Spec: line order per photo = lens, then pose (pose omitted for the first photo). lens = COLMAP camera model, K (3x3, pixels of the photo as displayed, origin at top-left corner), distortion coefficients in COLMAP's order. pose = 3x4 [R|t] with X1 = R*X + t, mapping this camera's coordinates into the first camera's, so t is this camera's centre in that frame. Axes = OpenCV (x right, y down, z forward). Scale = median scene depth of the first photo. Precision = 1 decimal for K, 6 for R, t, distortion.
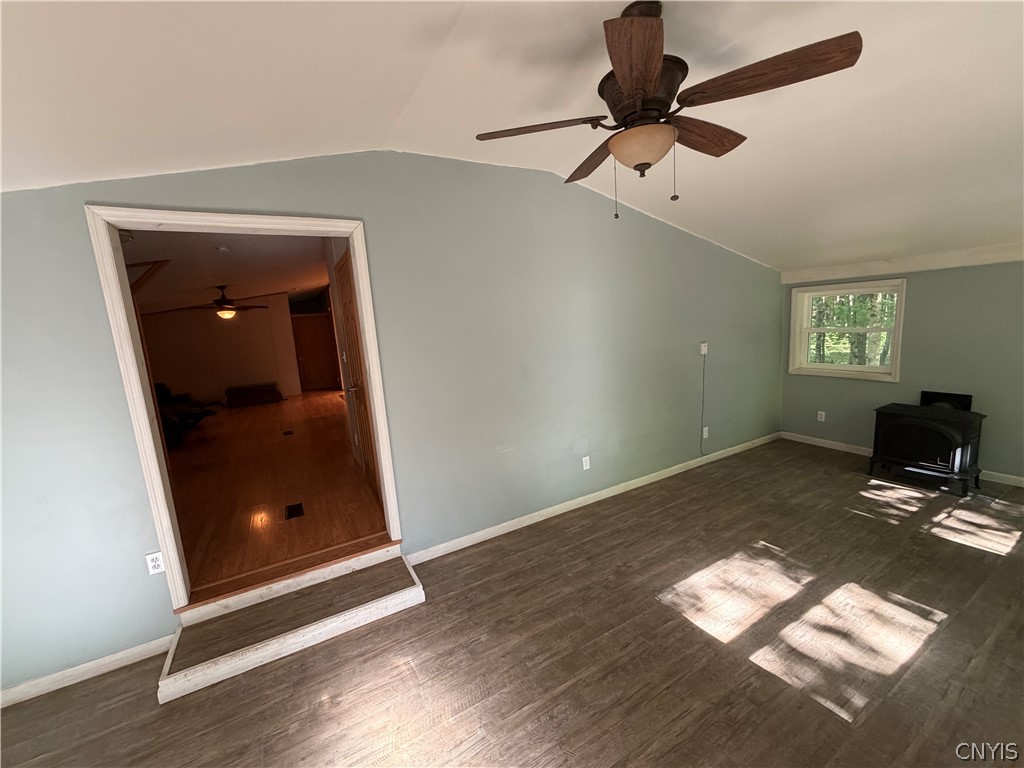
lens RADIAL K [[408.0, 0, 507.6], [0, 408.0, 394.8], [0, 0, 1]] dist [-0.000729, 0.000708]
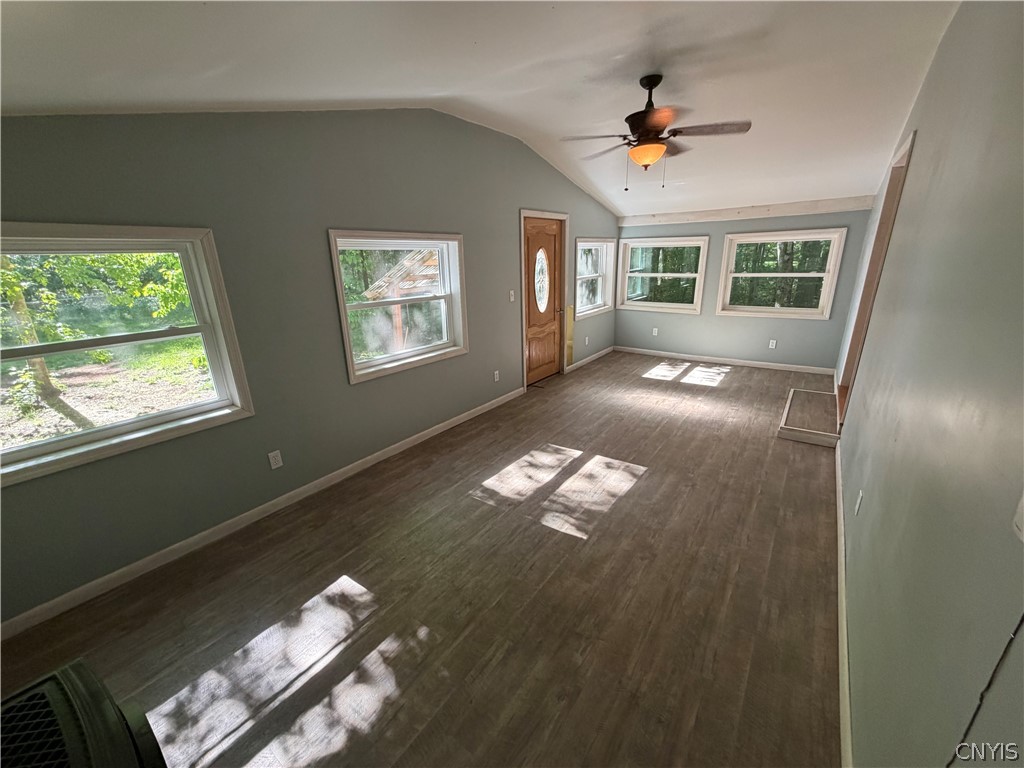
lens RADIAL K [[408.0, 0, 505.1], [0, 408.0, 390.1], [0, 0, 1]] dist [-0.000729, 0.000708]
pose [[-0.910326, 0.212967, -0.354898, 1.084952], [0.015111, 0.873993, 0.485703, -0.337346], [0.413617, 0.436785, -0.798836, 1.579726]]
